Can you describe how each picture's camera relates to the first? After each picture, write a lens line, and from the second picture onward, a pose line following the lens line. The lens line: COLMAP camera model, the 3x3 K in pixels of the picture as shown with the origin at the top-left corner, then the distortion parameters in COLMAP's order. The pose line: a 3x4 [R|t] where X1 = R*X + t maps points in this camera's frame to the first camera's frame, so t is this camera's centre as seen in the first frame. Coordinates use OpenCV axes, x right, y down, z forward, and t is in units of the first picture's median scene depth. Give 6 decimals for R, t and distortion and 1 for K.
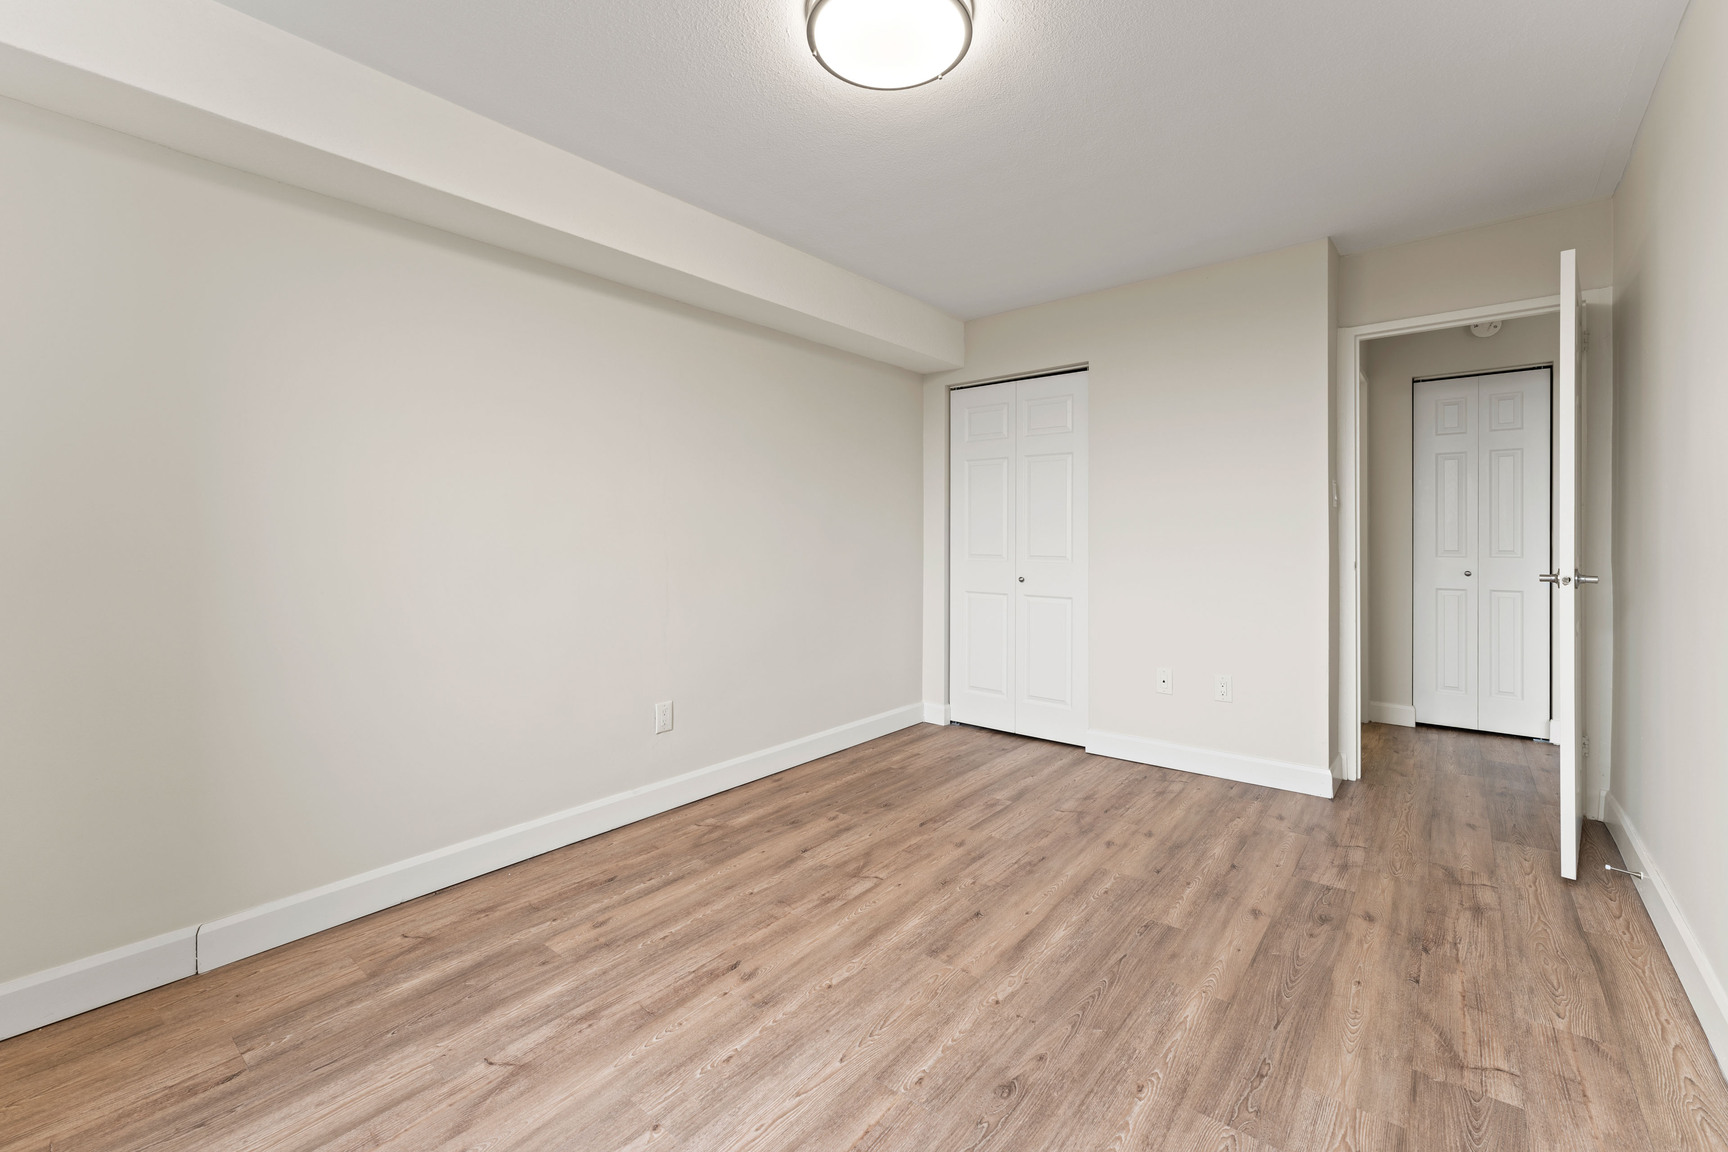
lens RADIAL K [[720.6, 0, 889.9], [0, 720.6, 536.1], [0, 0, 1]] dist [0.001561, 0.000181]
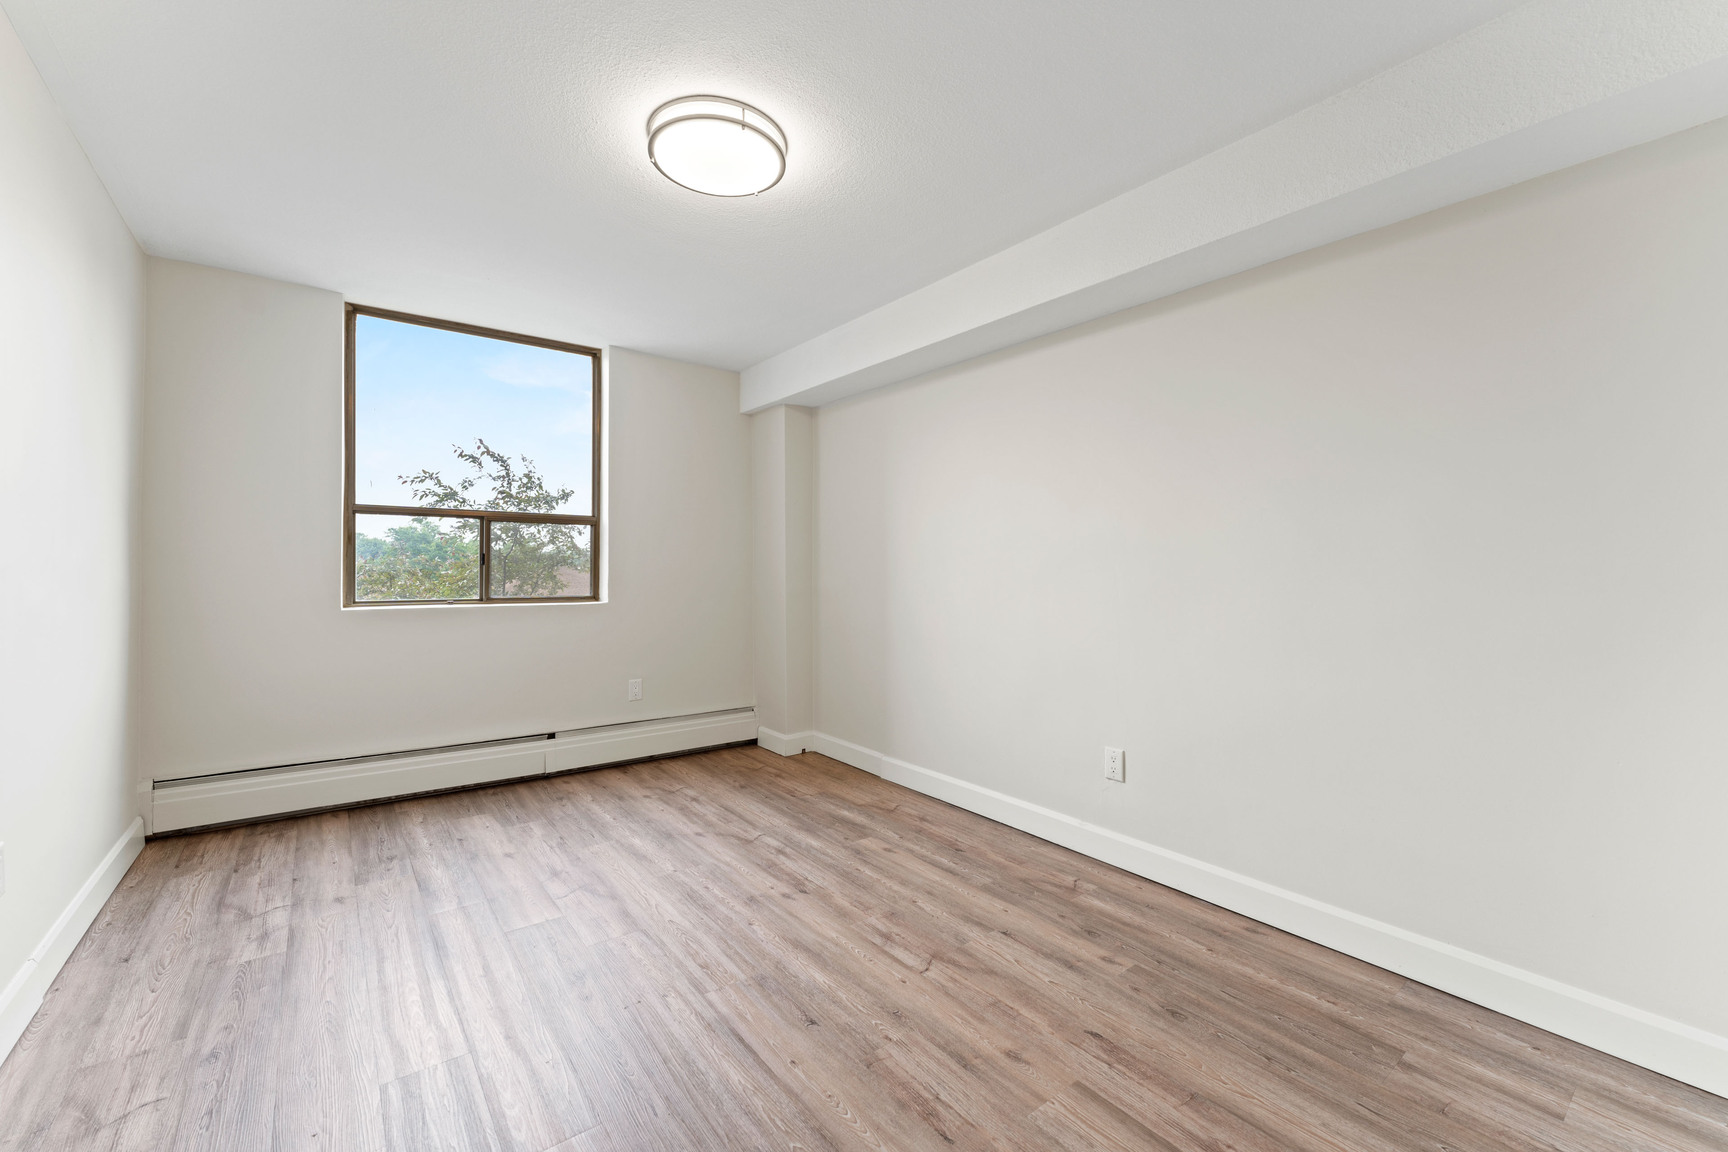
lens RADIAL K [[699.2, 0, 859.5], [0, 699.2, 584.3], [0, 0, 1]] dist [-0.000197, -0.000560]
pose [[-0.242434, 0.024327, -0.969863, 0.825825], [-0.003936, 0.999653, 0.026058, -0.005588], [0.970160, 0.010134, -0.242254, 1.162601]]
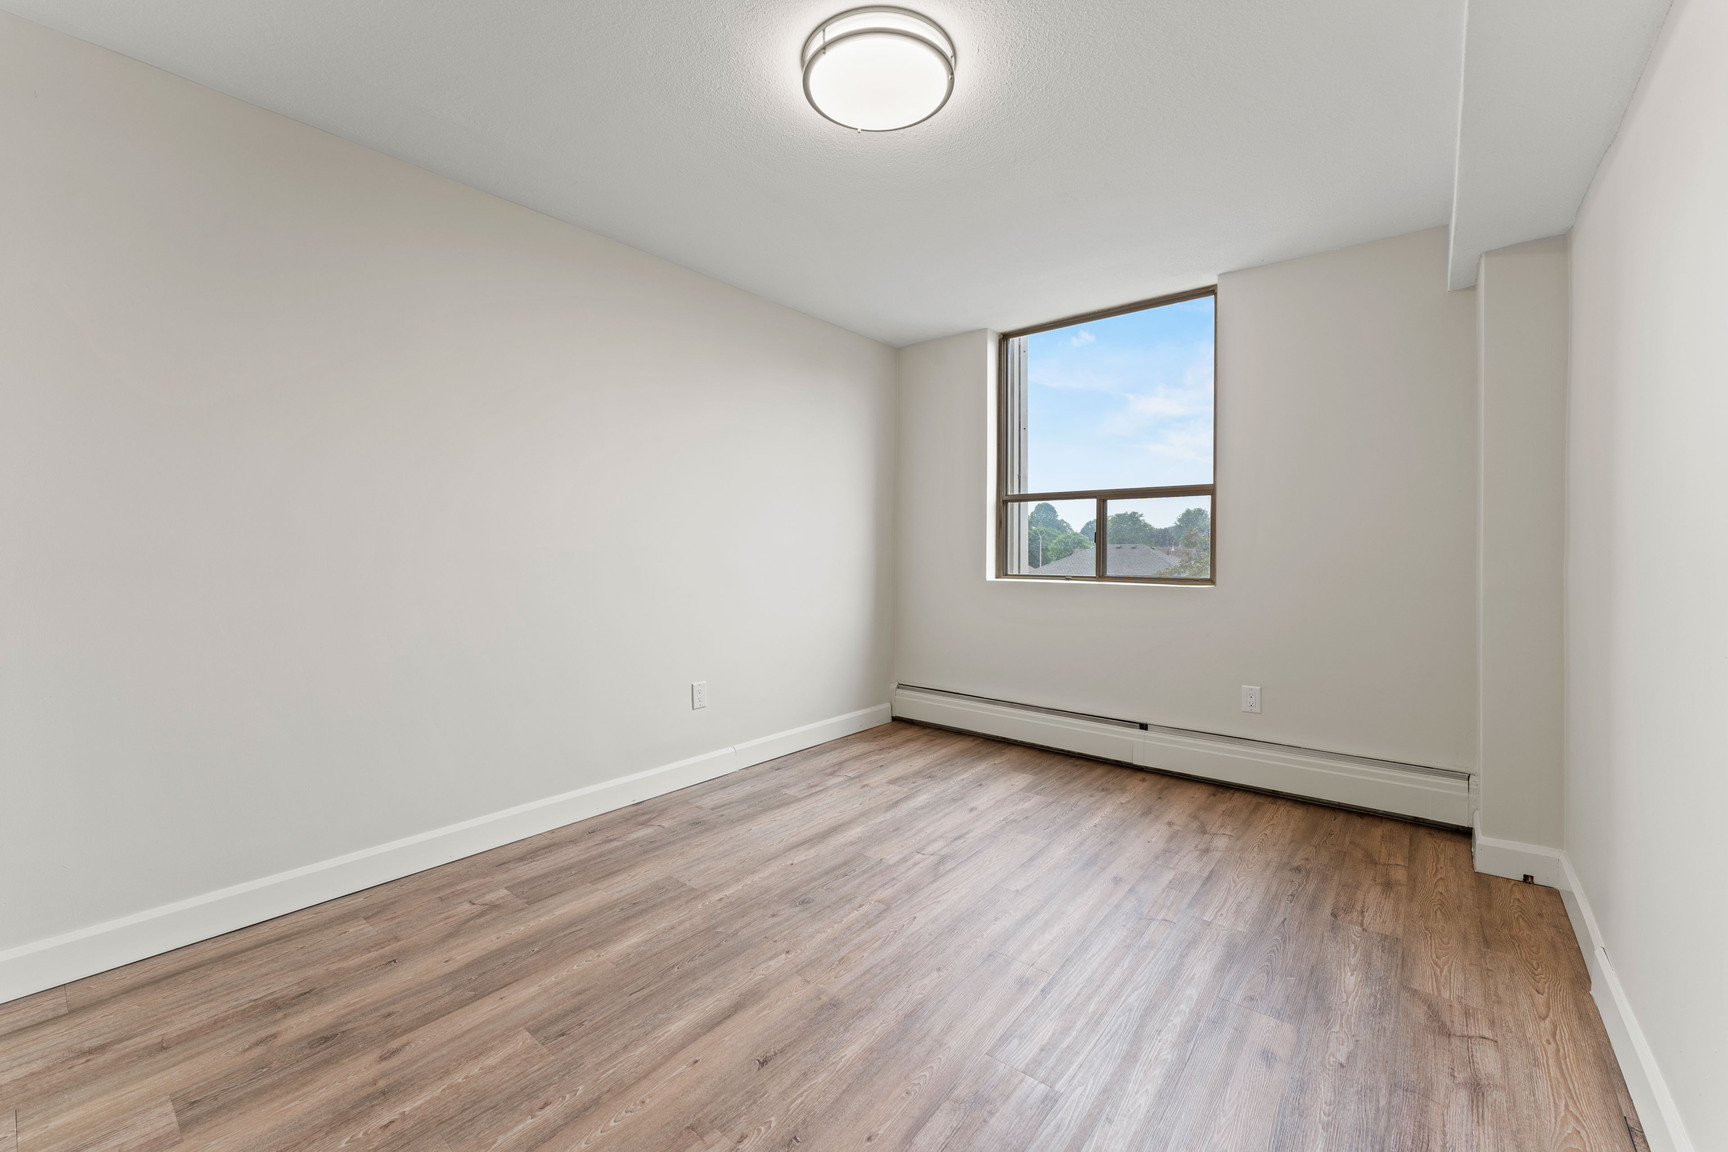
lens RADIAL K [[691.5, 0, 864.0], [0, 691.5, 576.0], [0, 0, 1]] dist [0.000380, -0.000011]
pose [[-0.999901, 0.004824, 0.013217, 0.007799], [0.005337, 0.999221, 0.039106, 0.005217], [-0.013018, 0.039173, -0.999148, 1.567901]]
